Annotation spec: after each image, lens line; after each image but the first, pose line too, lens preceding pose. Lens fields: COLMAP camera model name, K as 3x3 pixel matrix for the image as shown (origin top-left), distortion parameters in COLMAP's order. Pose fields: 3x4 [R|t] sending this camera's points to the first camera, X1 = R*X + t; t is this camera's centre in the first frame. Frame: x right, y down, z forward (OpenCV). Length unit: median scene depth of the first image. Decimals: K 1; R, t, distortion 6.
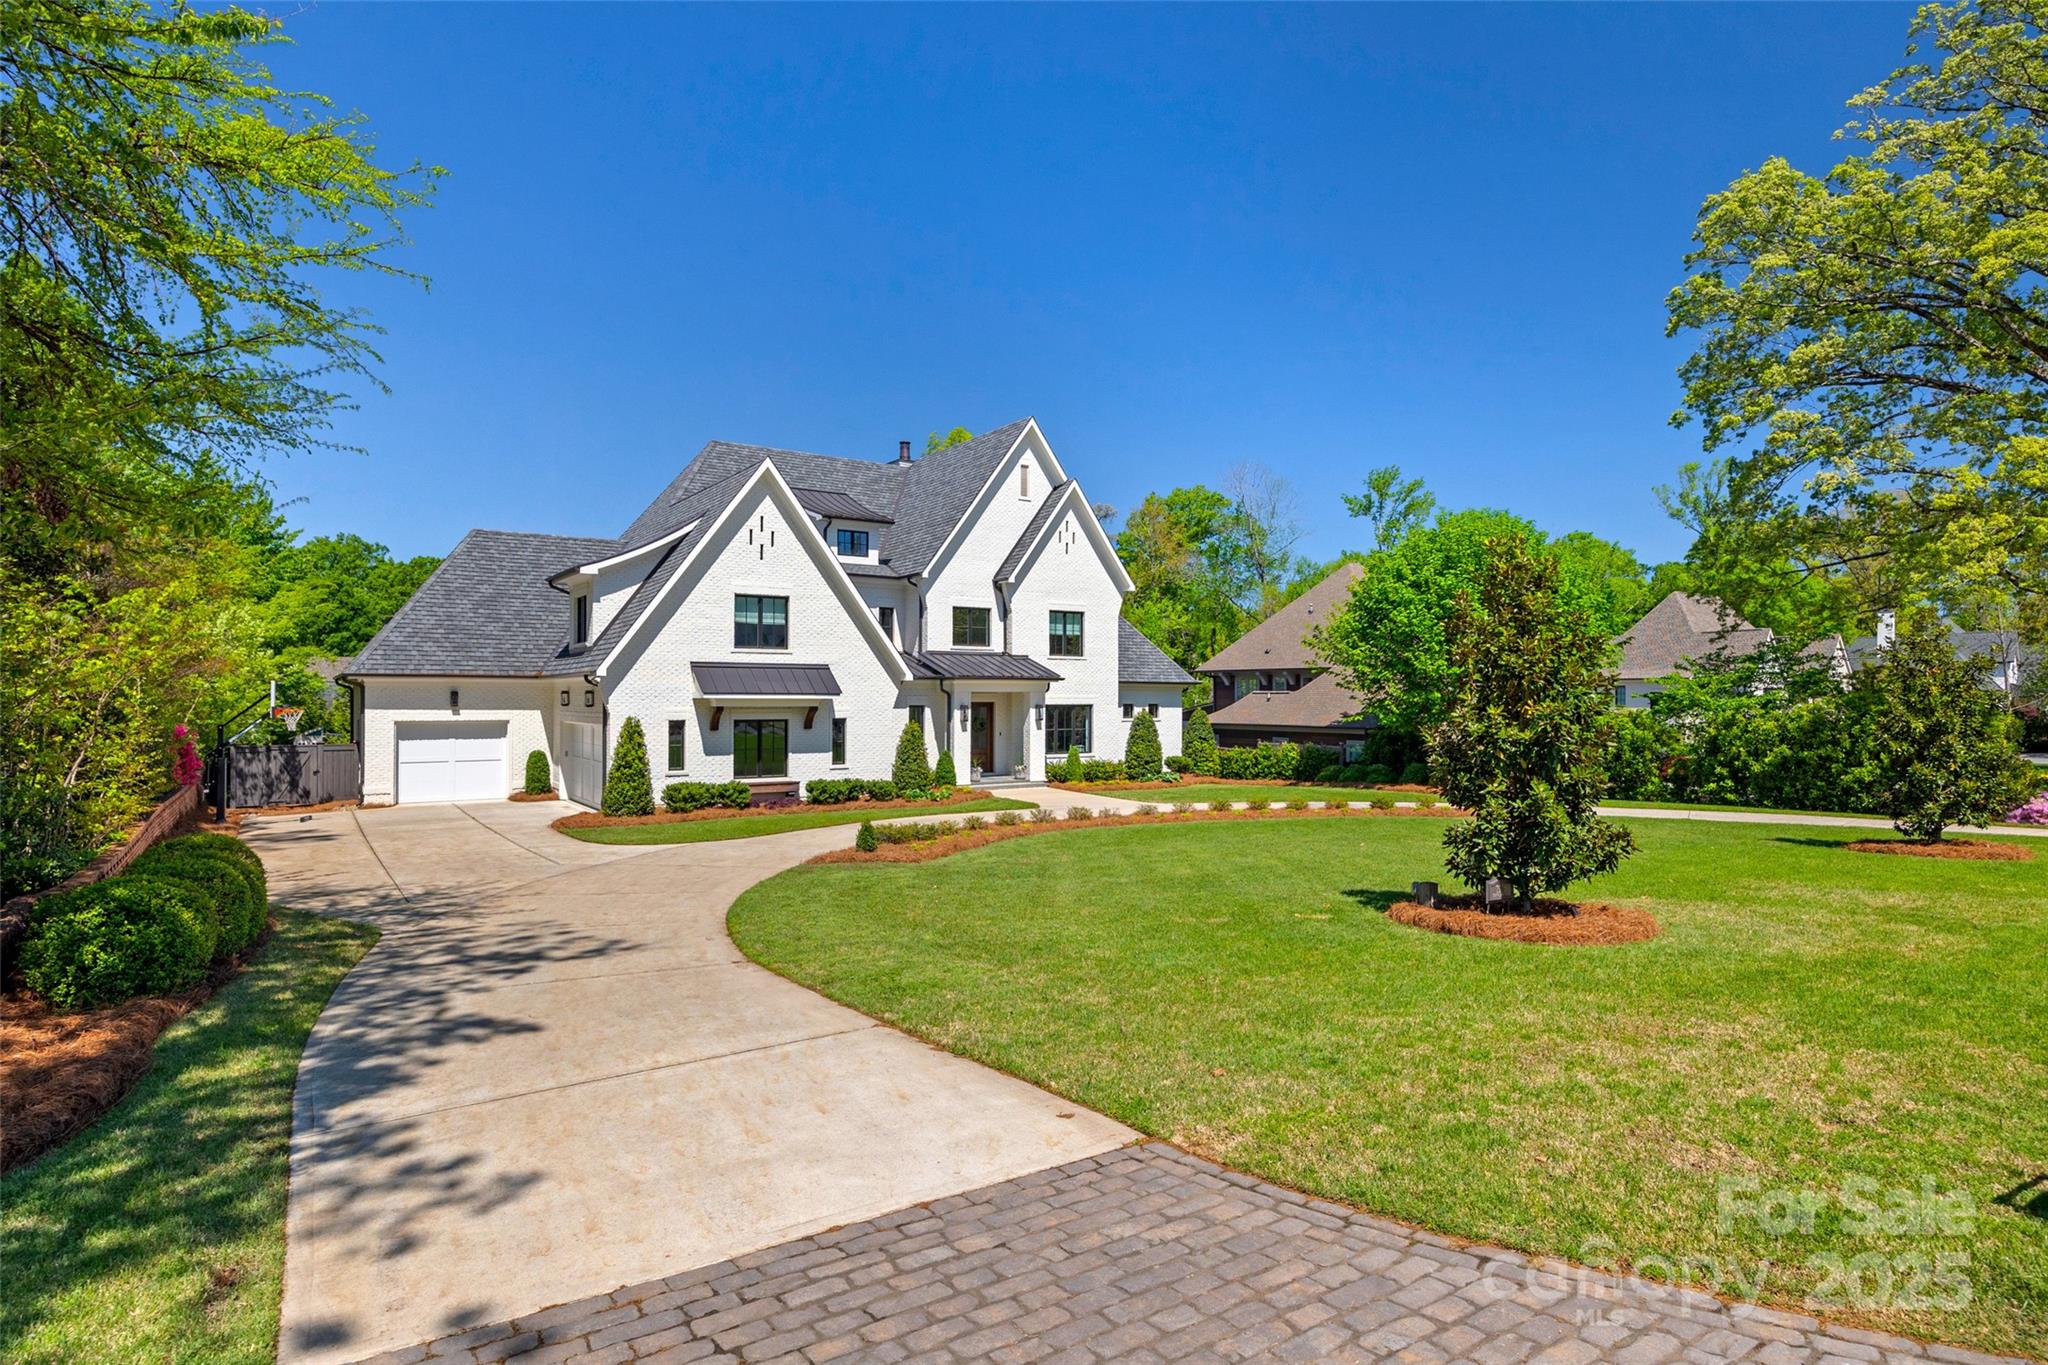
lens RADIAL K [[1102.0, 0, 1022.1], [0, 1102.0, 689.4], [0, 0, 1]] dist [0.004562, 0.000053]
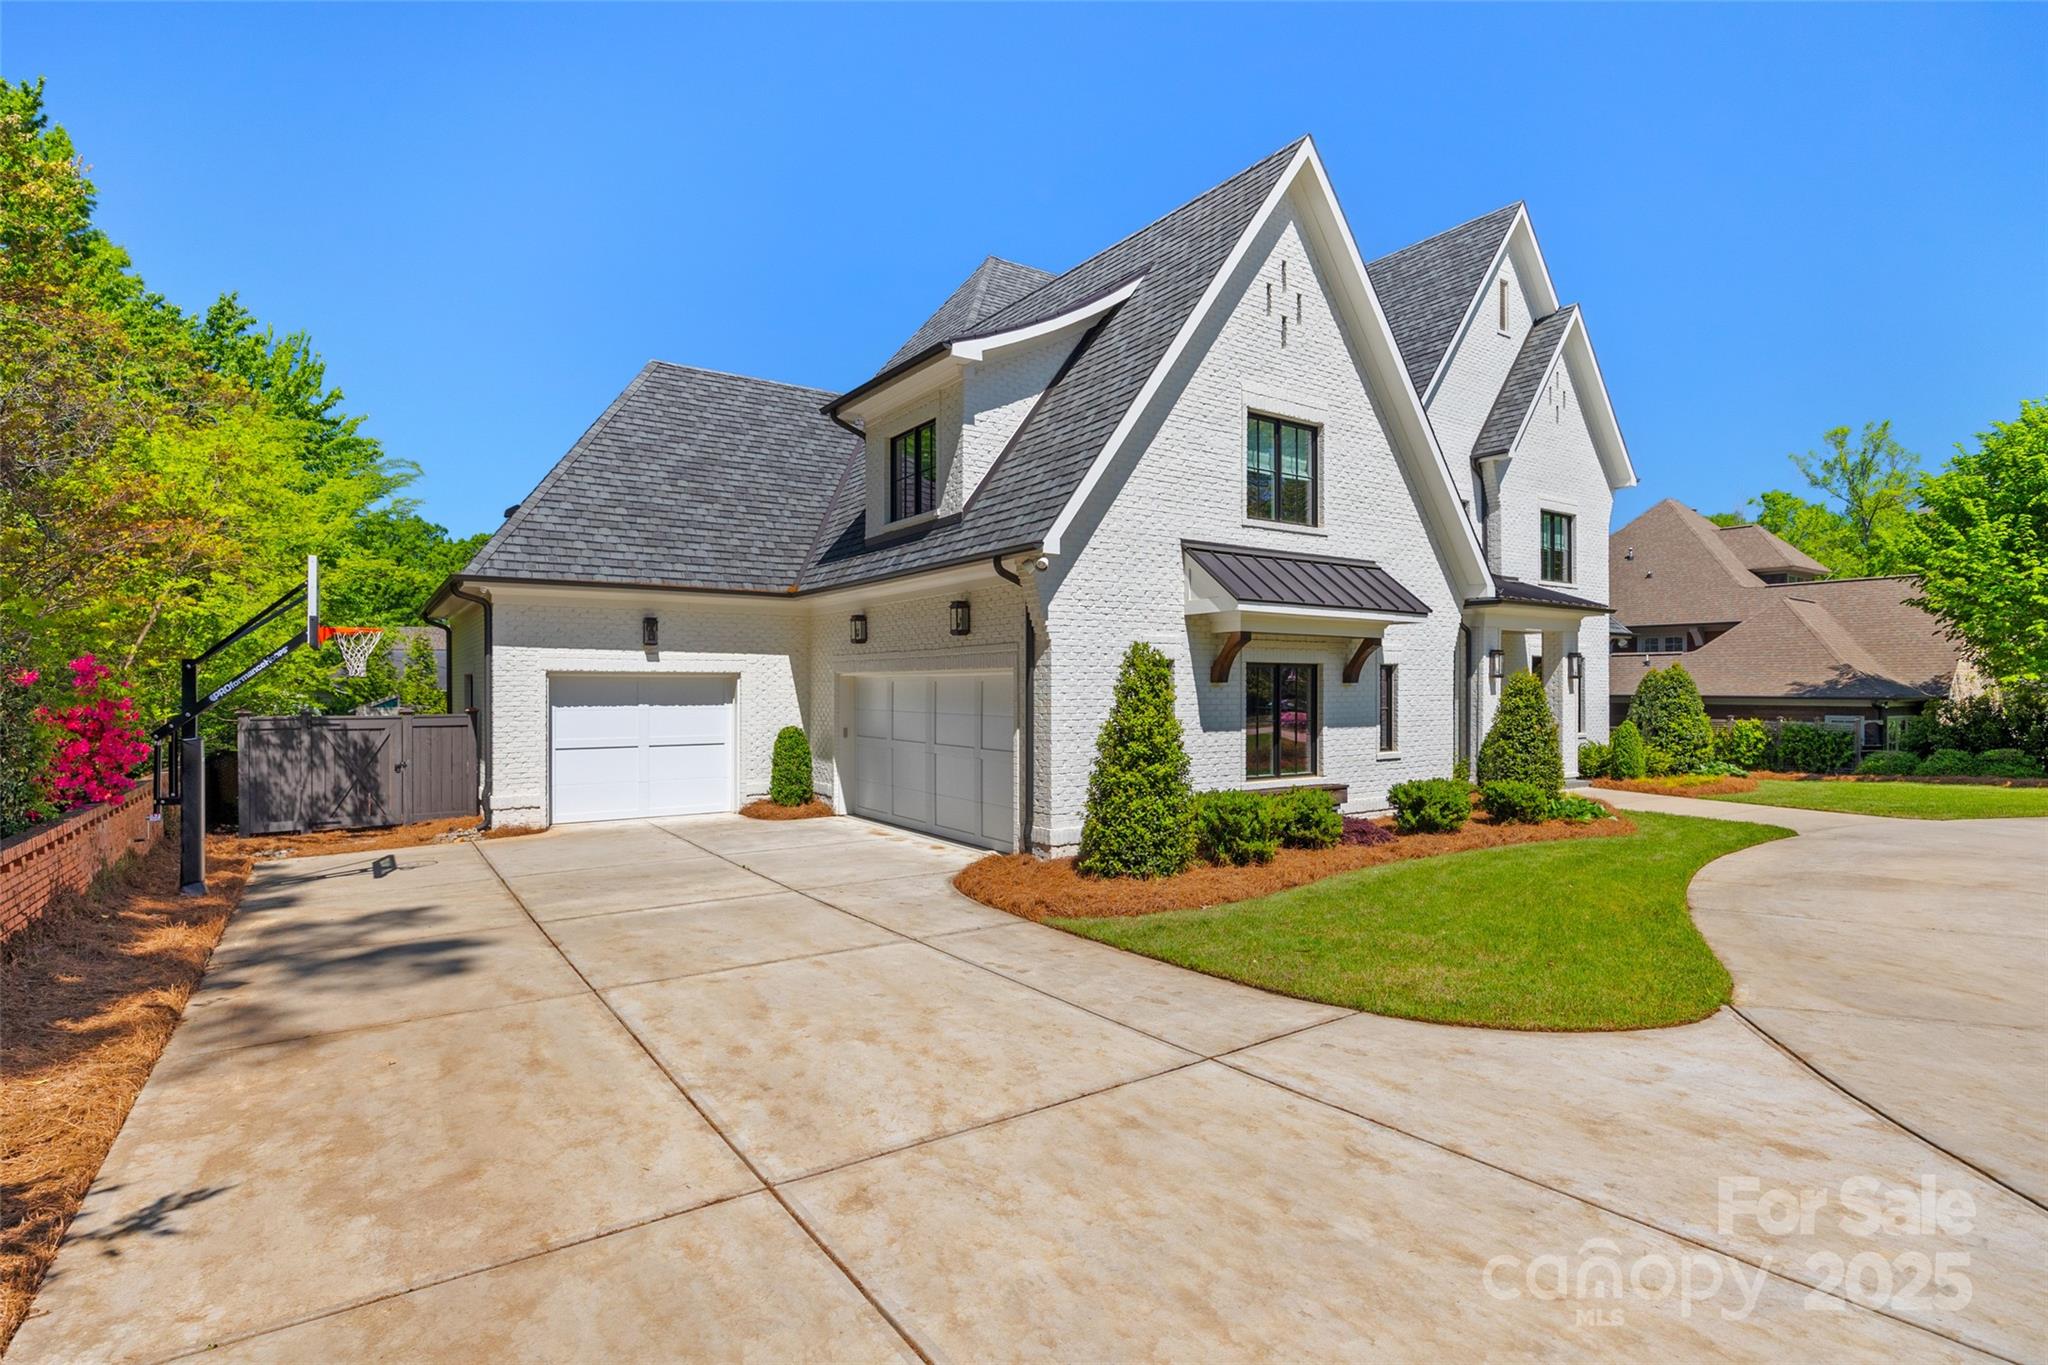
lens RADIAL K [[1006.5, 0, 1025.9], [0, 1006.5, 684.7], [0, 0, 1]] dist [-0.012583, 0.000137]
pose [[0.999952, -0.000371, 0.009799, -0.345328], [0.000315, 0.999984, 0.005619, 0.033288], [-0.009801, -0.005616, 0.999936, 0.518648]]
